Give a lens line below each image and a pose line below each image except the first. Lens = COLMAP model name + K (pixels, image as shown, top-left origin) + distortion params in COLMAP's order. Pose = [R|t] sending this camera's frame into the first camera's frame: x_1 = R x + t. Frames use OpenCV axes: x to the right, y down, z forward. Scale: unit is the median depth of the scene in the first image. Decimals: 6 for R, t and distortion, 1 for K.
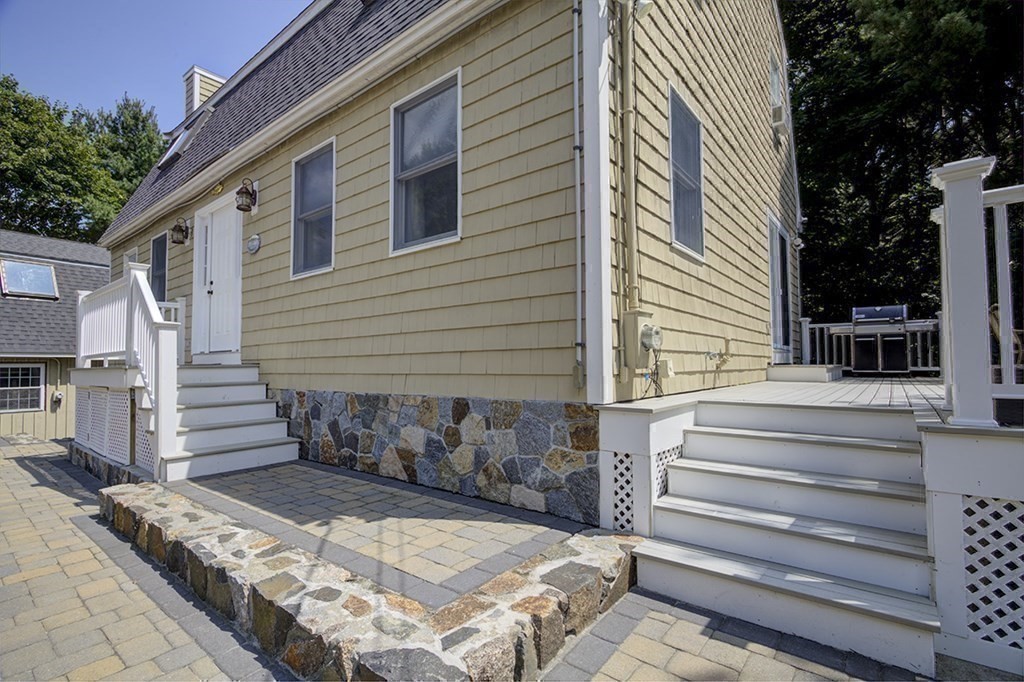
lens RADIAL K [[508.3, 0, 513.4], [0, 508.3, 341.8], [0, 0, 1]] dist [-0.006046, -0.000474]
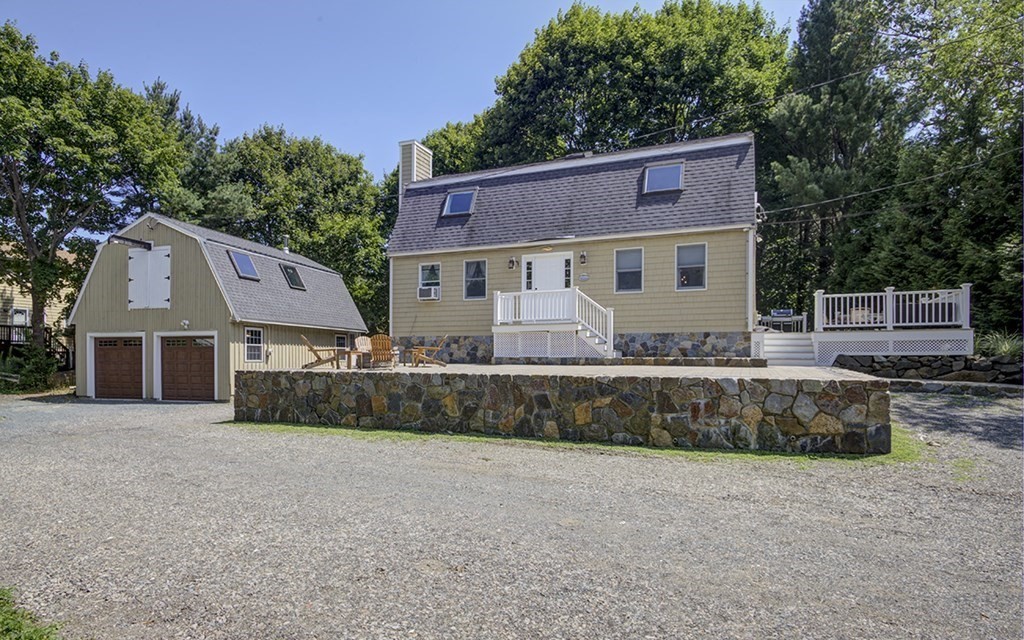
lens RADIAL K [[585.2, 0, 502.3], [0, 585.2, 357.6], [0, 0, 1]] dist [0.005385, 0.001377]
pose [[0.939116, 0.010454, 0.343441, -2.679130], [-0.023628, 0.999136, 0.034197, 0.165558], [-0.342786, -0.040229, 0.938552, -2.279384]]
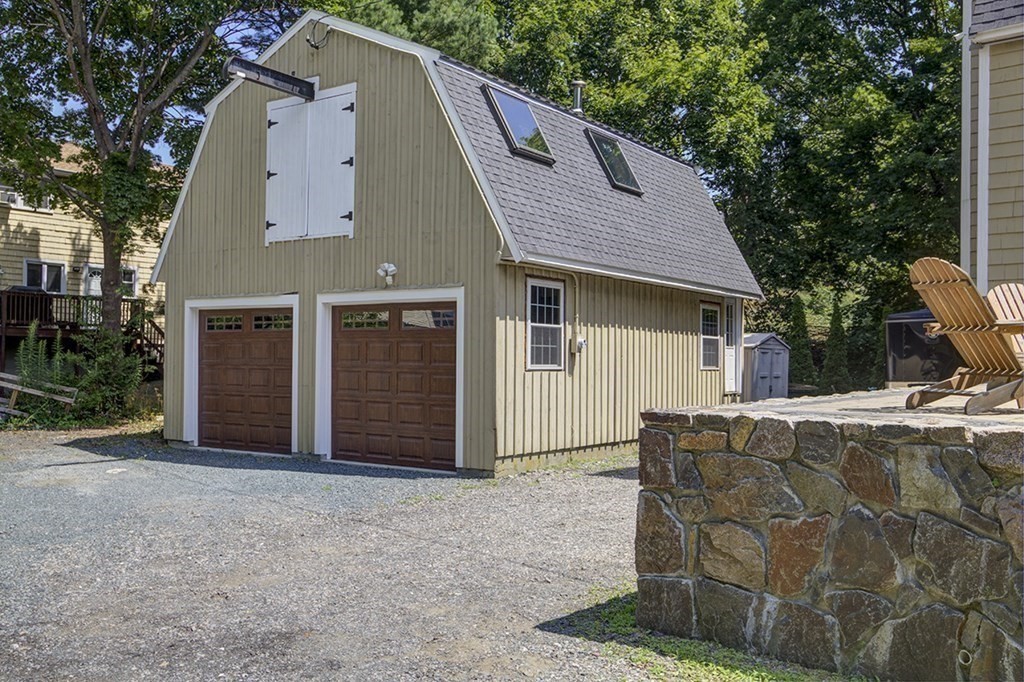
lens RADIAL K [[964.2, 0, 511.4], [0, 964.2, 343.7], [0, 0, 1]] dist [0.006043, 0.000000]
pose [[0.999379, 0.019979, 0.029041, -3.145735], [-0.020690, 0.999488, 0.024391, 0.261546], [-0.028539, -0.024977, 0.999281, -0.075165]]
